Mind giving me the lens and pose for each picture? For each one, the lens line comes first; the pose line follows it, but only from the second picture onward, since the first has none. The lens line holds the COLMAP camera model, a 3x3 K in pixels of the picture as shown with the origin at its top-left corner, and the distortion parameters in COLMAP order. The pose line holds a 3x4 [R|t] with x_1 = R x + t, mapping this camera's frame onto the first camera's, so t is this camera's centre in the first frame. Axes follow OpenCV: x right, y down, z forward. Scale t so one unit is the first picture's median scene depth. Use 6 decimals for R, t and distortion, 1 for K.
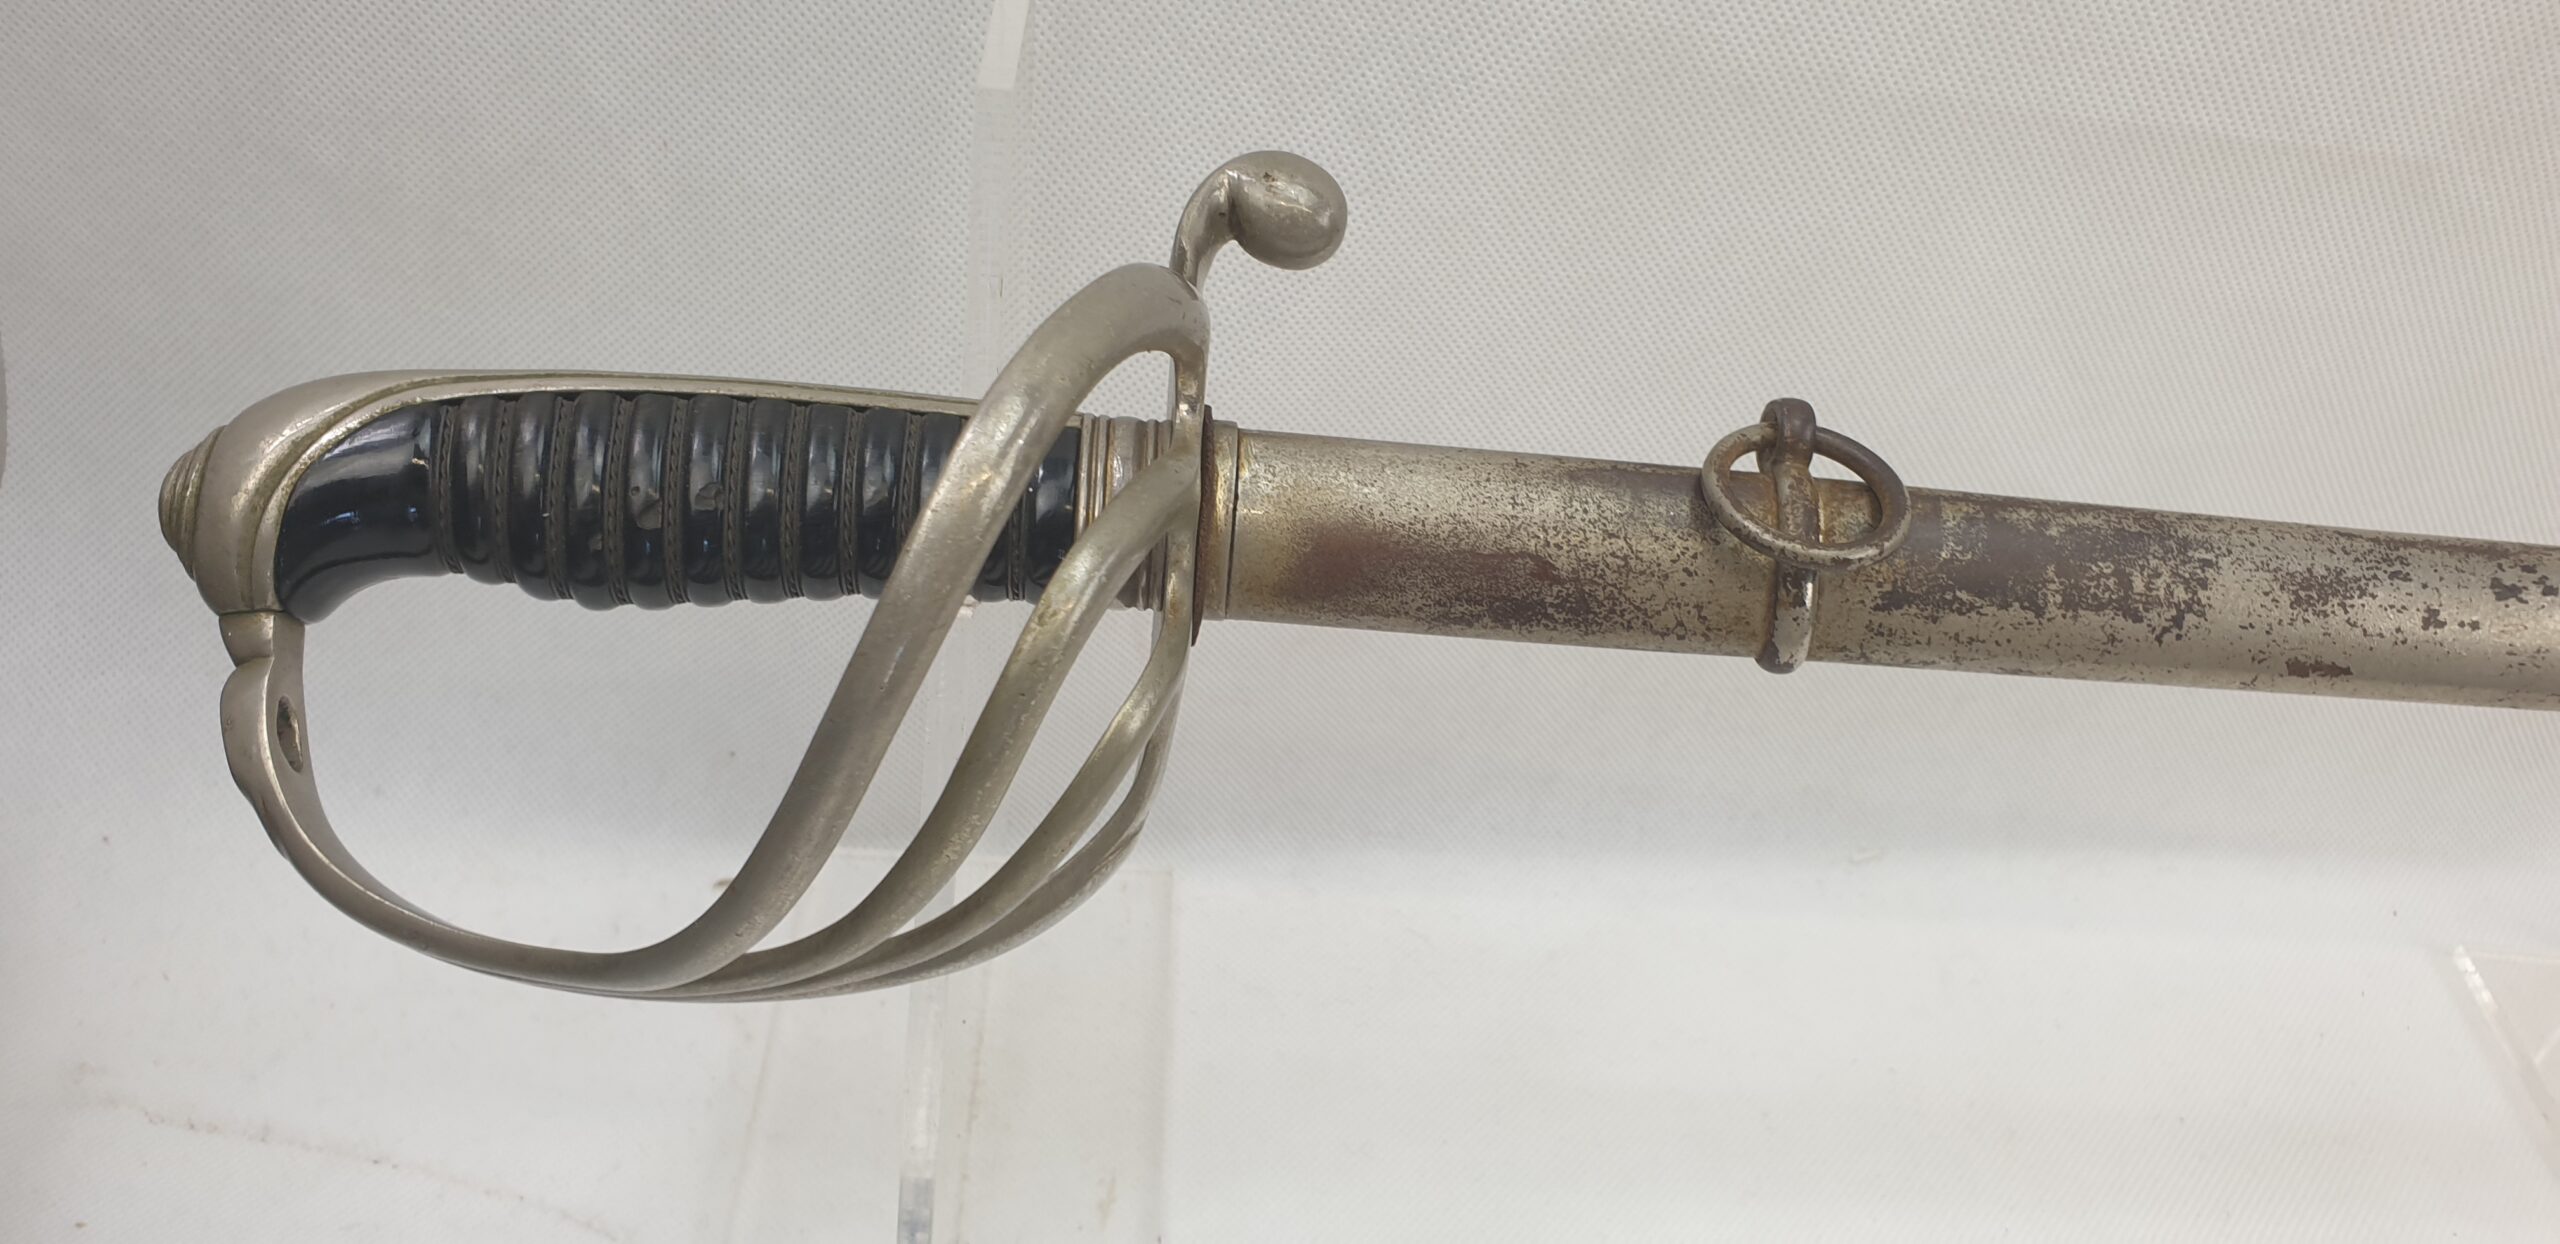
lens RADIAL K [[2010.5, 0, 1269.0], [0, 2010.5, 605.1], [0, 0, 1]] dist [0.030179, -0.045216]
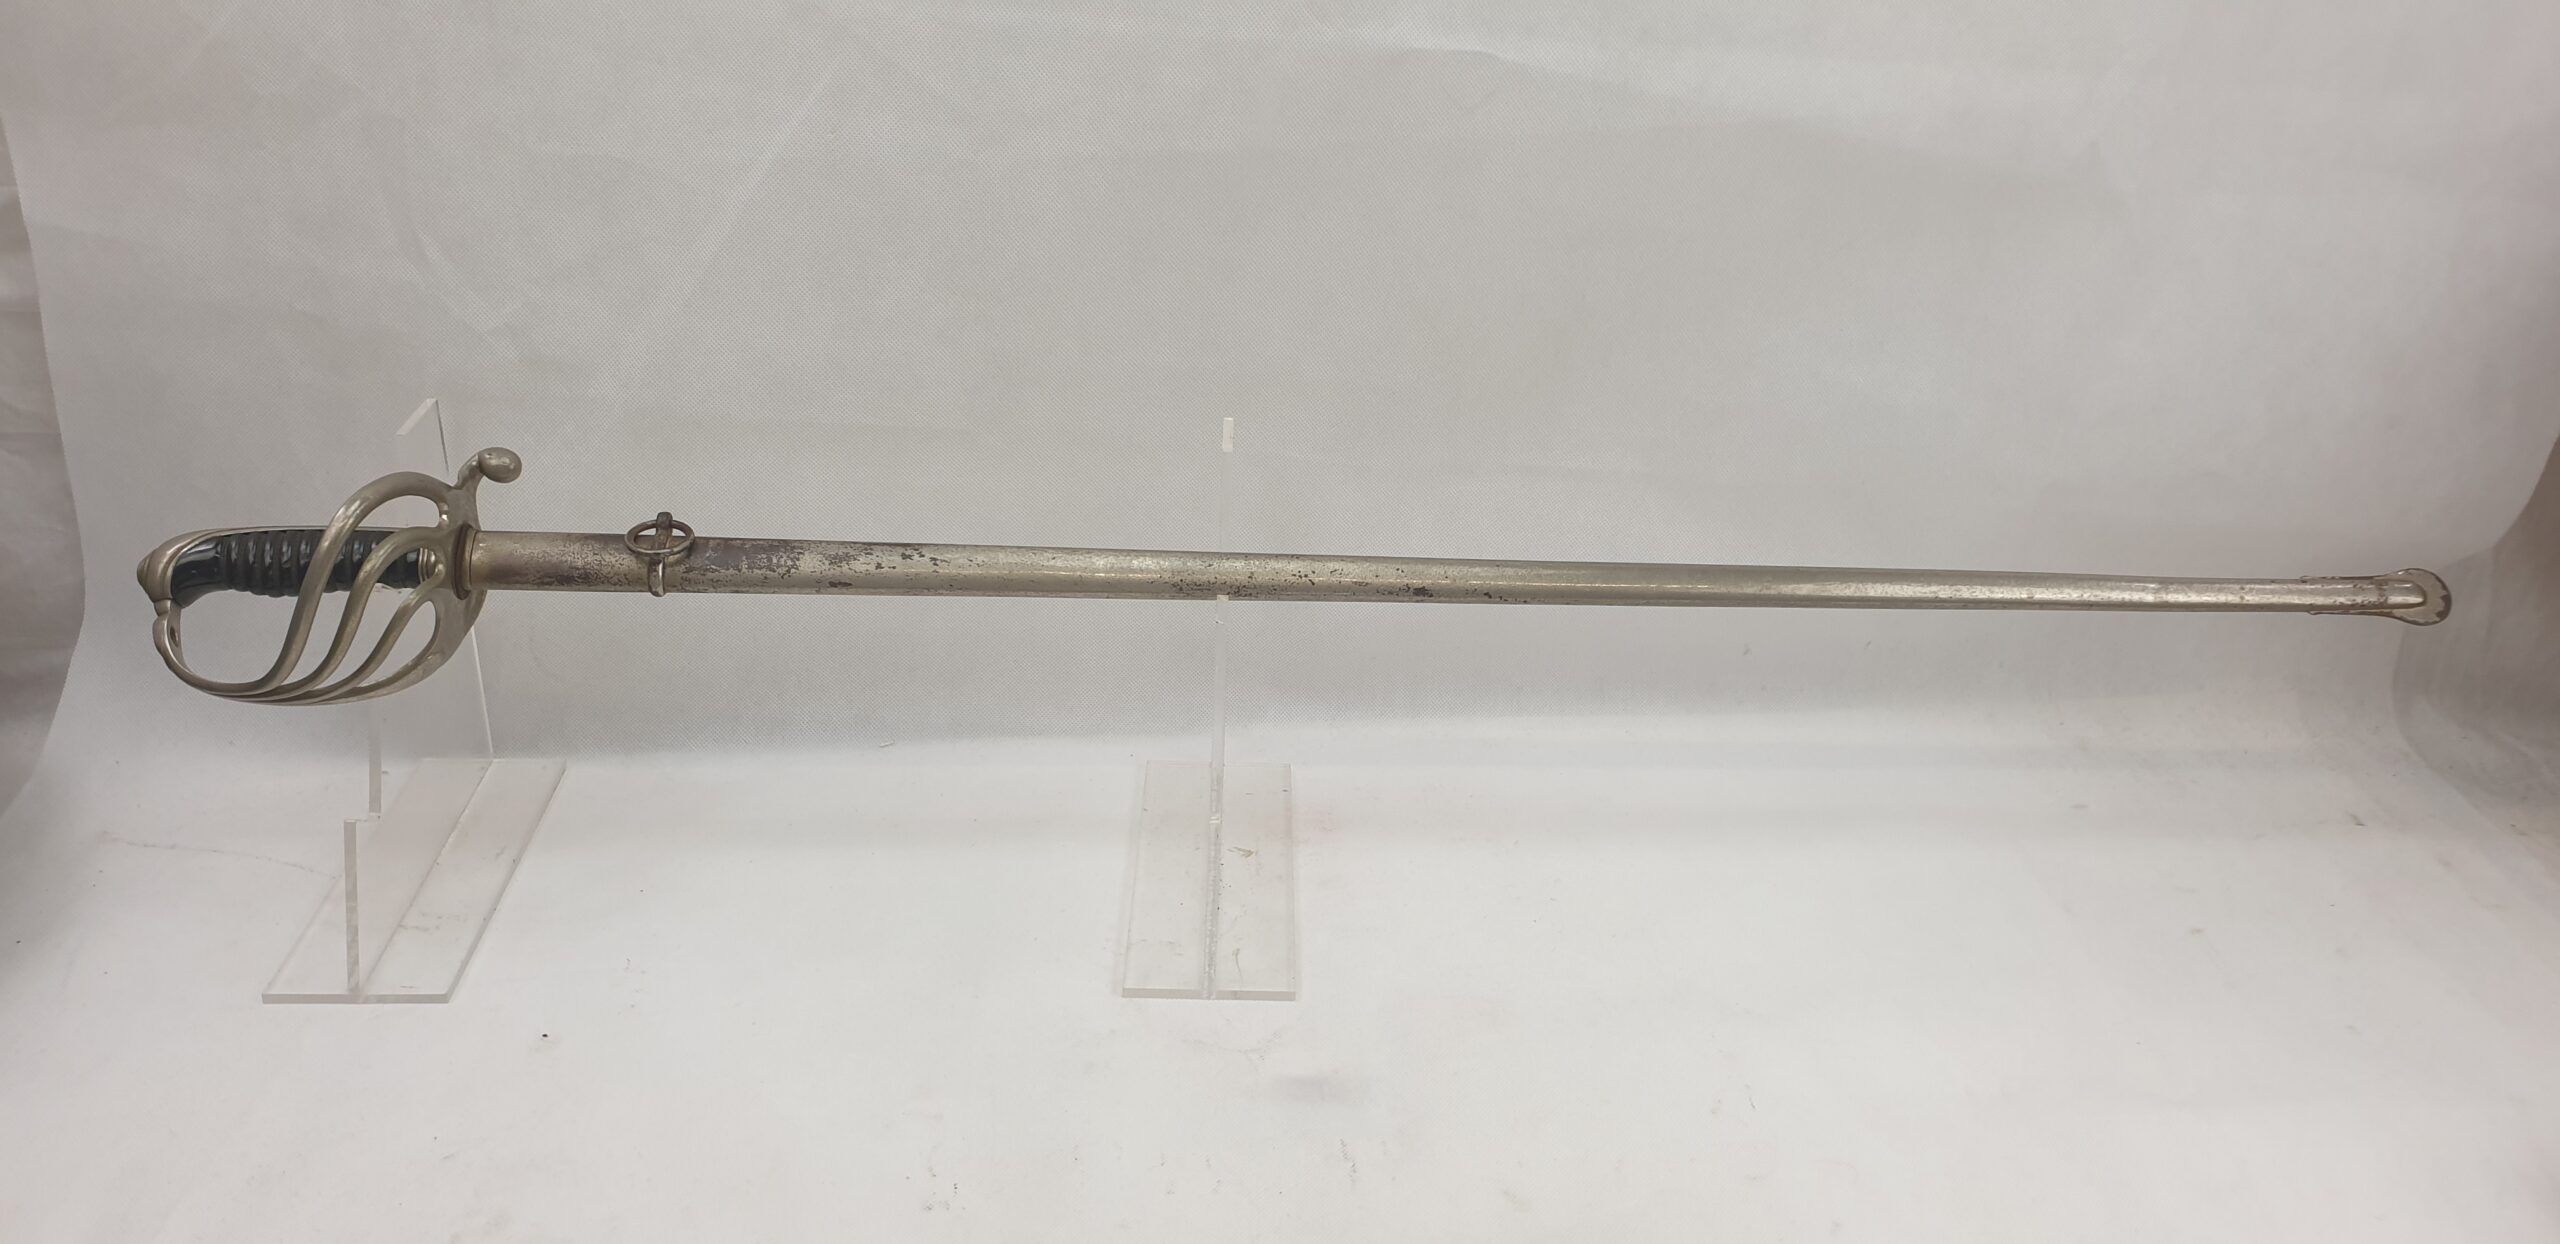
lens RADIAL K [[2010.5, 0, 1276.6], [0, 2010.5, 650.3], [0, 0, 1]] dist [0.030179, -0.045216]
pose [[0.997135, -0.074547, -0.012844, 1.231643], [0.070737, 0.979056, -0.190905, 0.770827], [0.026807, 0.189450, 0.981524, -1.990550]]
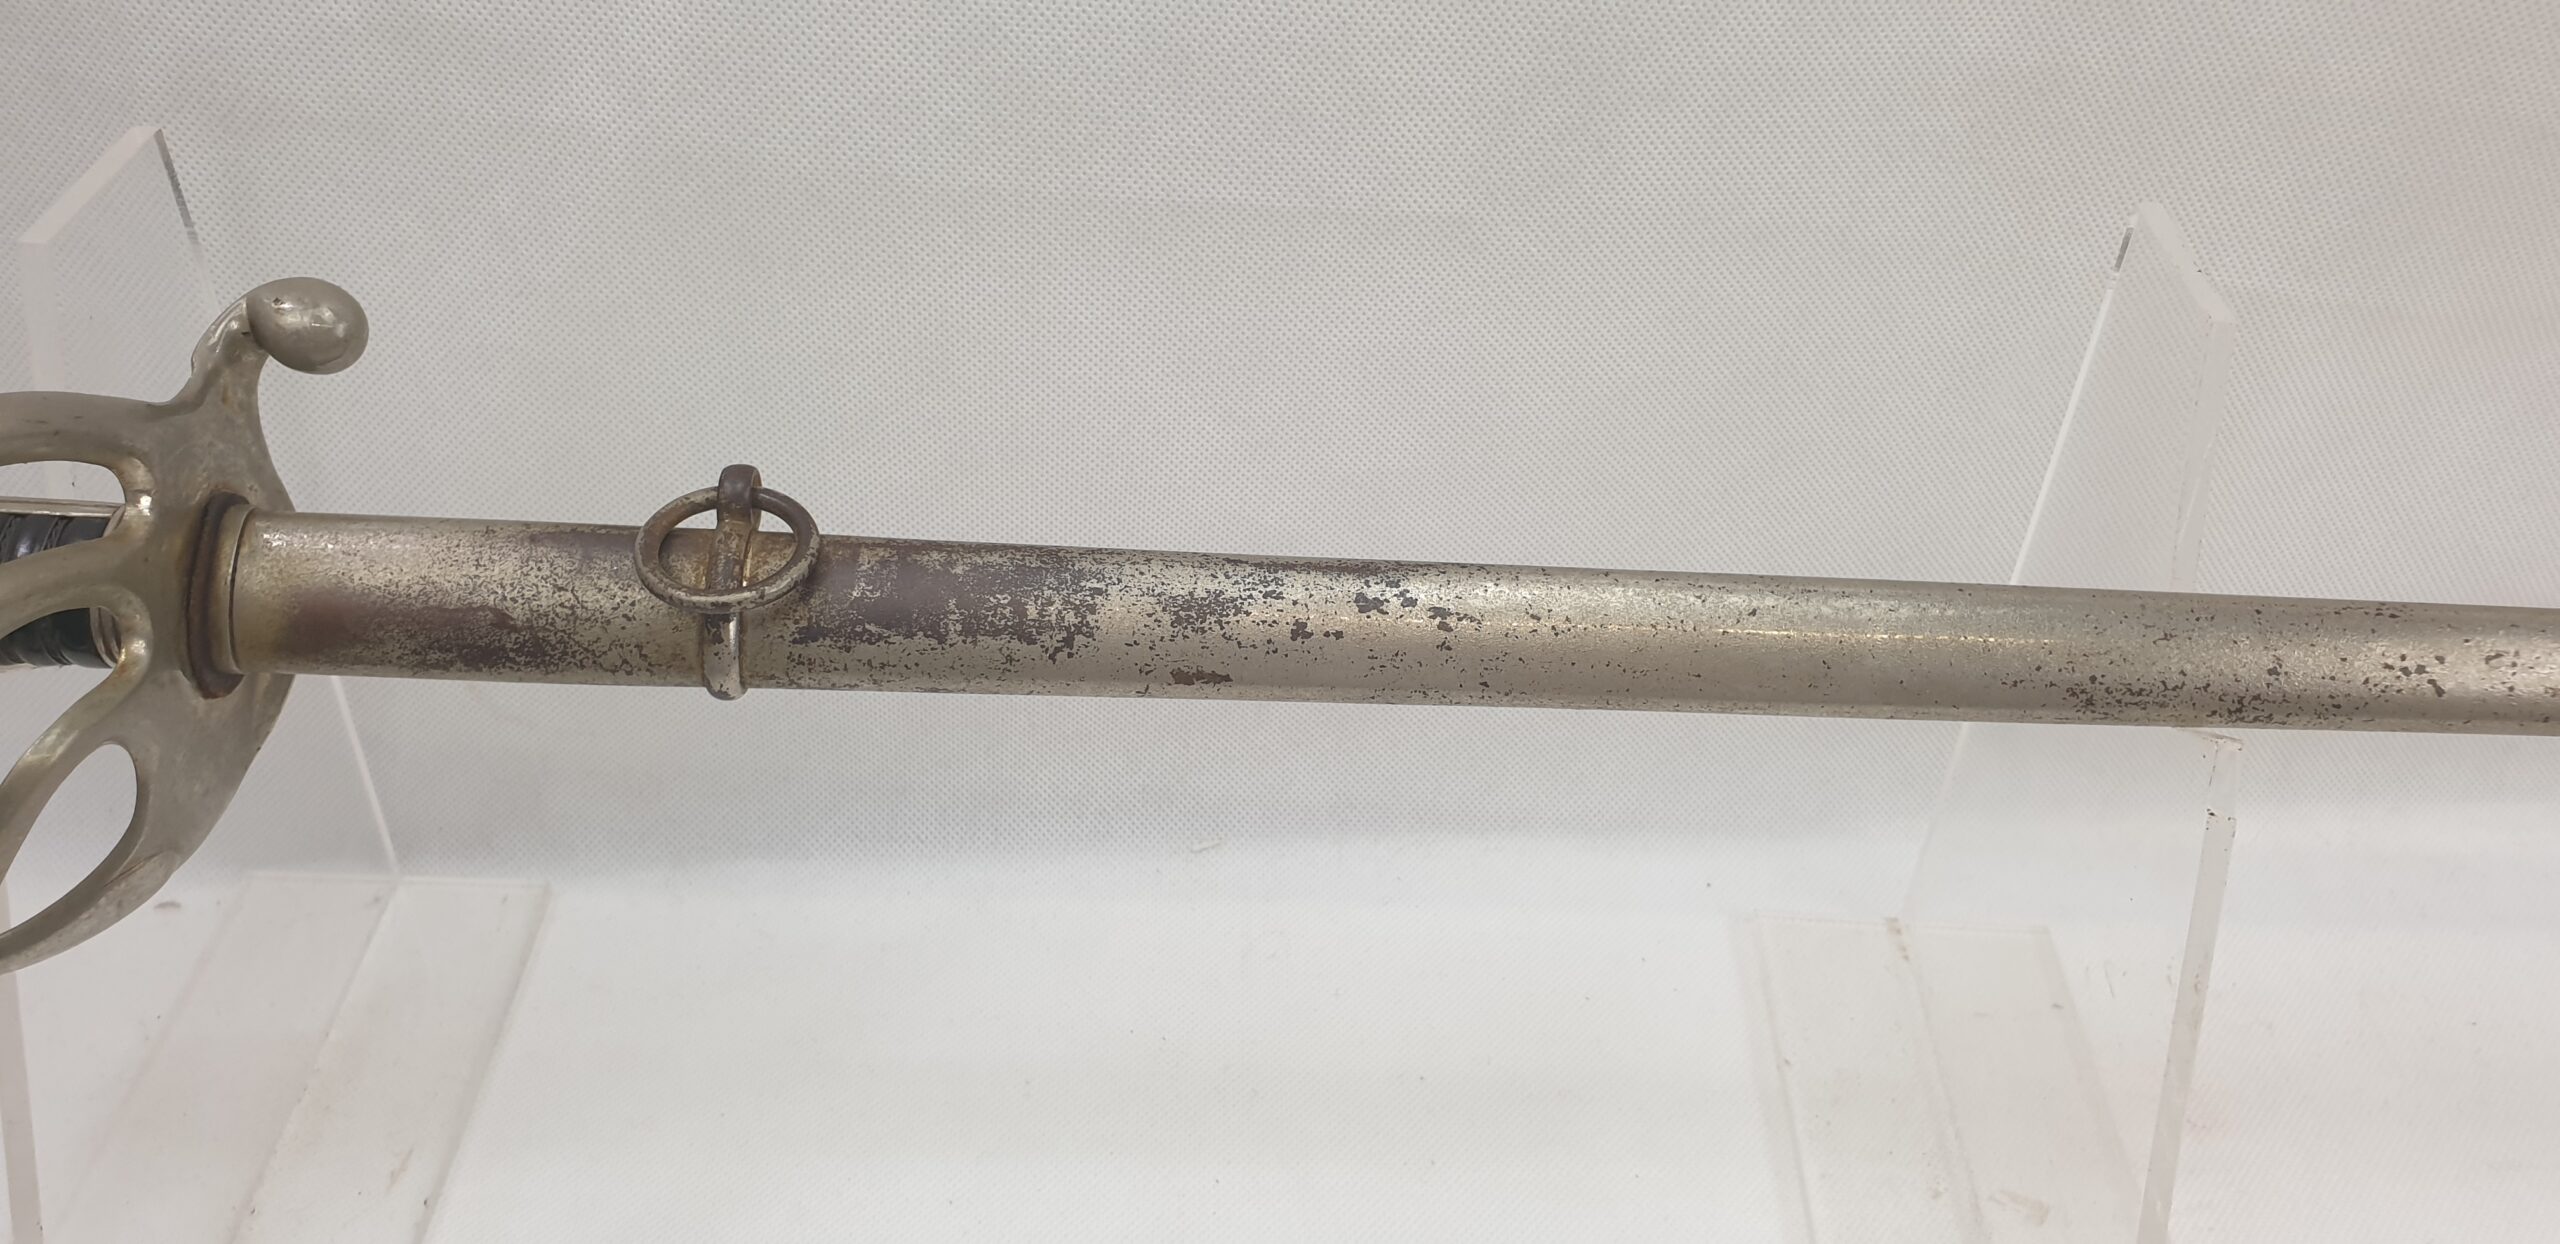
lens RADIAL K [[2010.5, 0, 1251.0], [0, 2010.5, 639.7], [0, 0, 1]] dist [0.030179, -0.045216]
pose [[0.996500, -0.038718, -0.074092, 0.646341], [0.039352, 0.999200, 0.007109, 0.002686], [0.073757, -0.010000, 0.997226, -0.150125]]
